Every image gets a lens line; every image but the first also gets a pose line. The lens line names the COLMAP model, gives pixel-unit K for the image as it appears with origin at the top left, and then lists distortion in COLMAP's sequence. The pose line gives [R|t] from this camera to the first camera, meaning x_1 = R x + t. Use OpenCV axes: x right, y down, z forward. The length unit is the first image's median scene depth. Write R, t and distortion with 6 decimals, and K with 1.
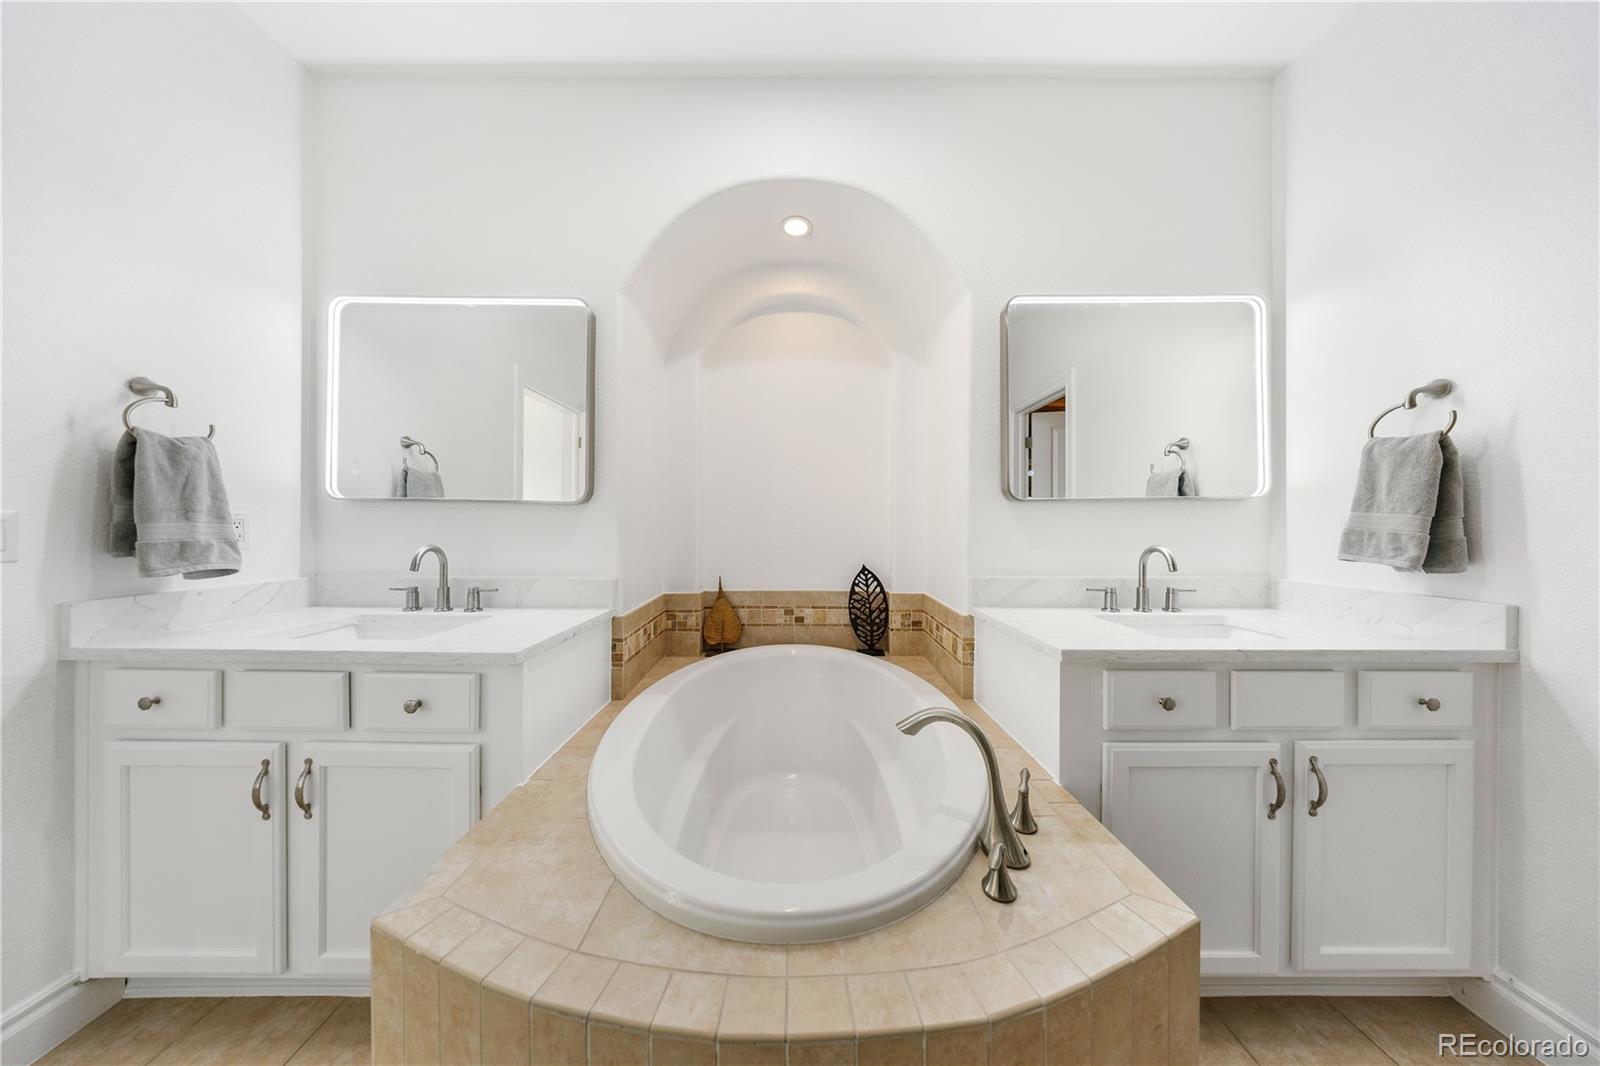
lens RADIAL K [[464.6, 0, 800.8], [0, 464.6, 525.3], [0, 0, 1]] dist [-0.005738, -0.000091]
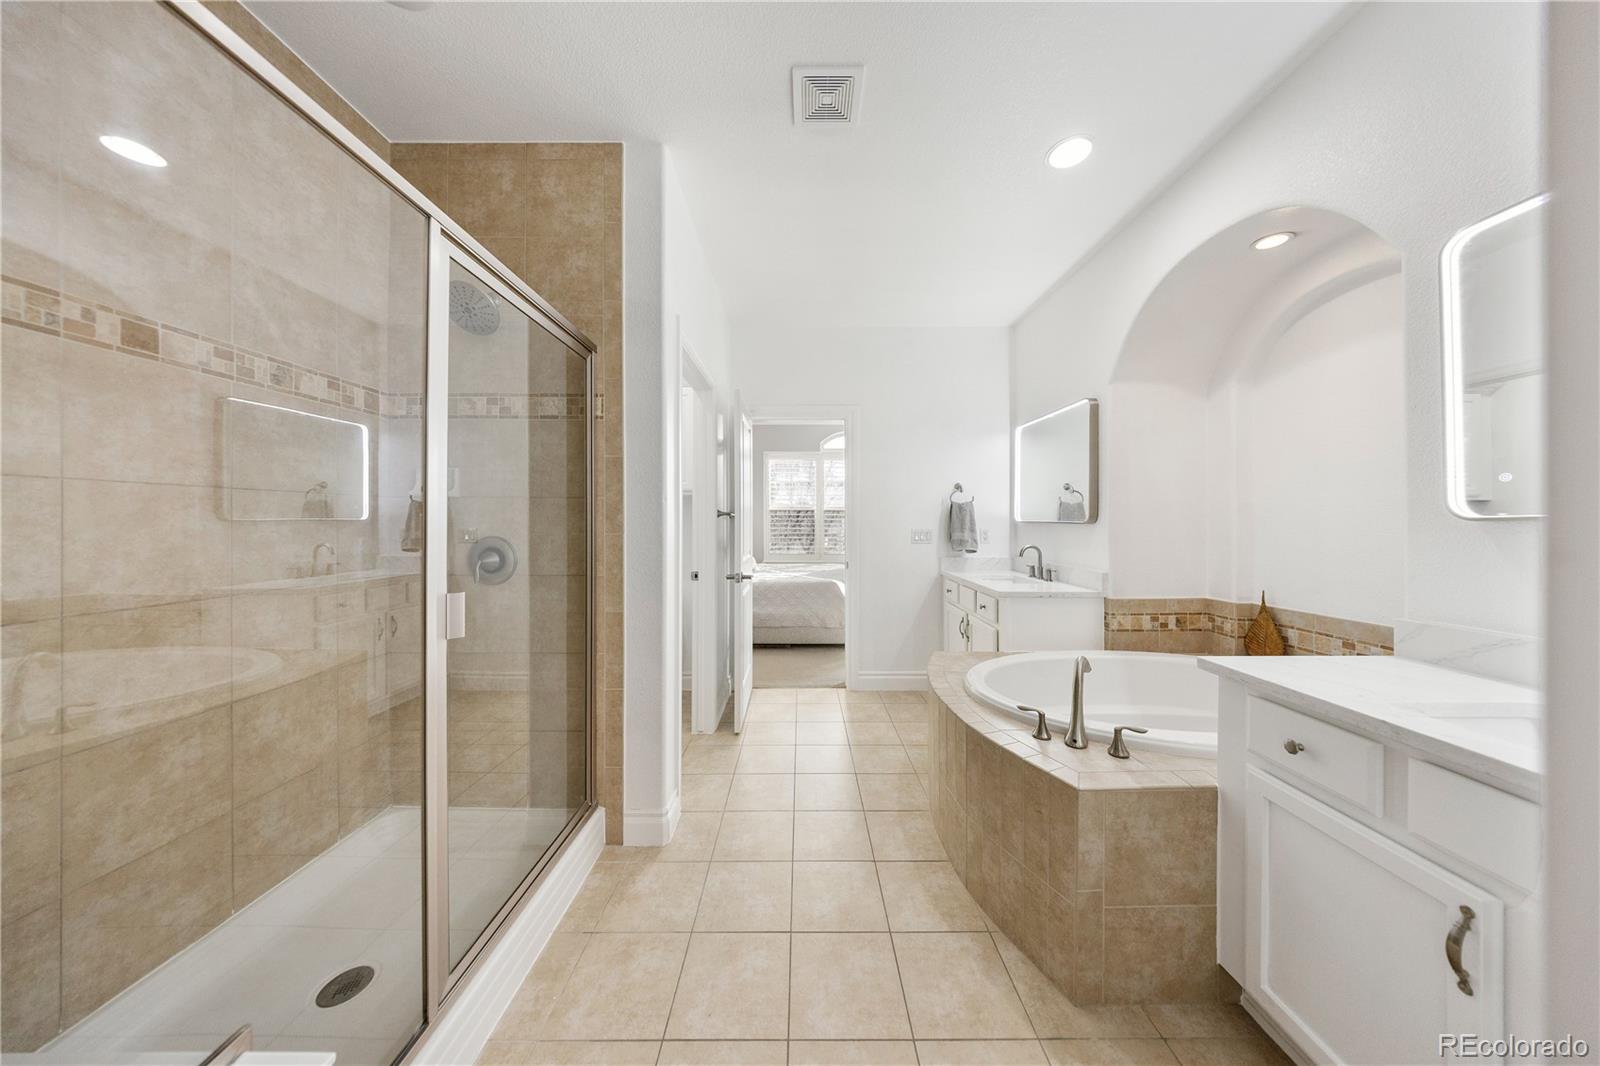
lens RADIAL K [[464.6, 0, 801.7], [0, 464.6, 528.4], [0, 0, 1]] dist [-0.005738, -0.000091]
pose [[-0.005854, 0.007657, -0.999954, 0.852129], [-0.008196, 0.999937, 0.007705, -0.025486], [0.999949, 0.008241, -0.005791, 0.005953]]
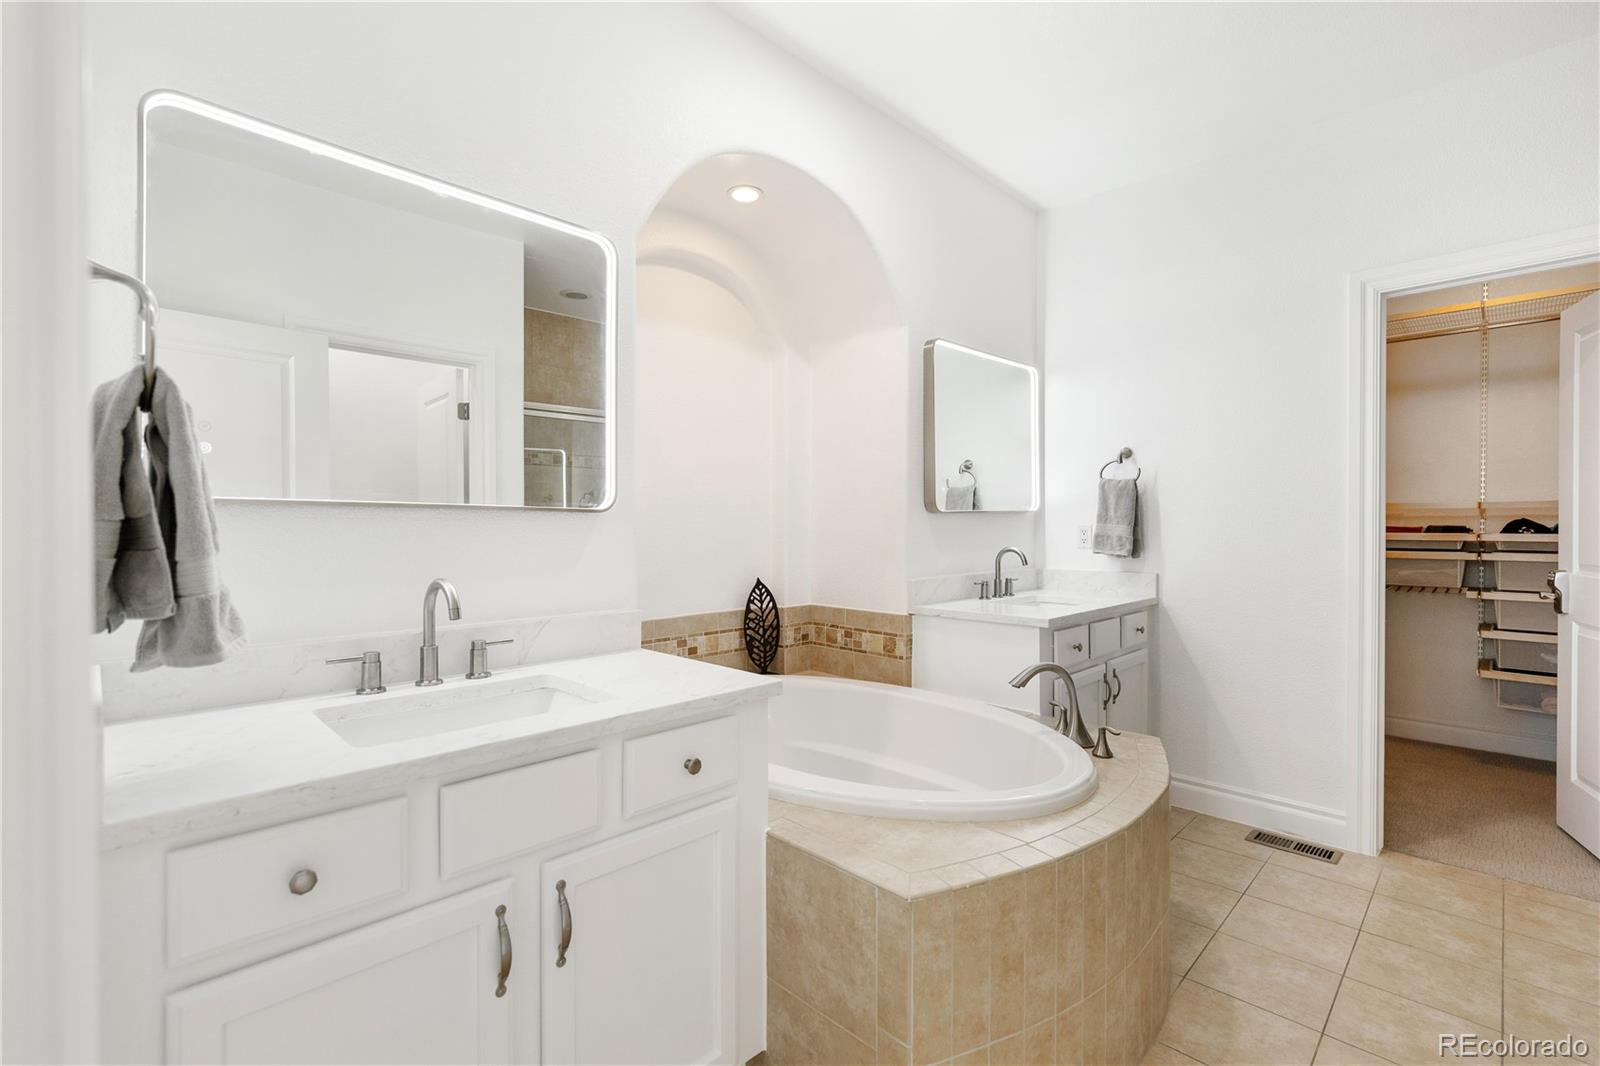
lens RADIAL K [[708.0, 0, 800.9], [0, 708.0, 525.6], [0, 0, 1]] dist [0.003404, -0.000175]
pose [[0.705619, -0.005767, 0.708568, -0.779815], [0.006033, 0.999980, 0.002131, -0.019103], [-0.708566, 0.002772, 0.705639, -0.014264]]
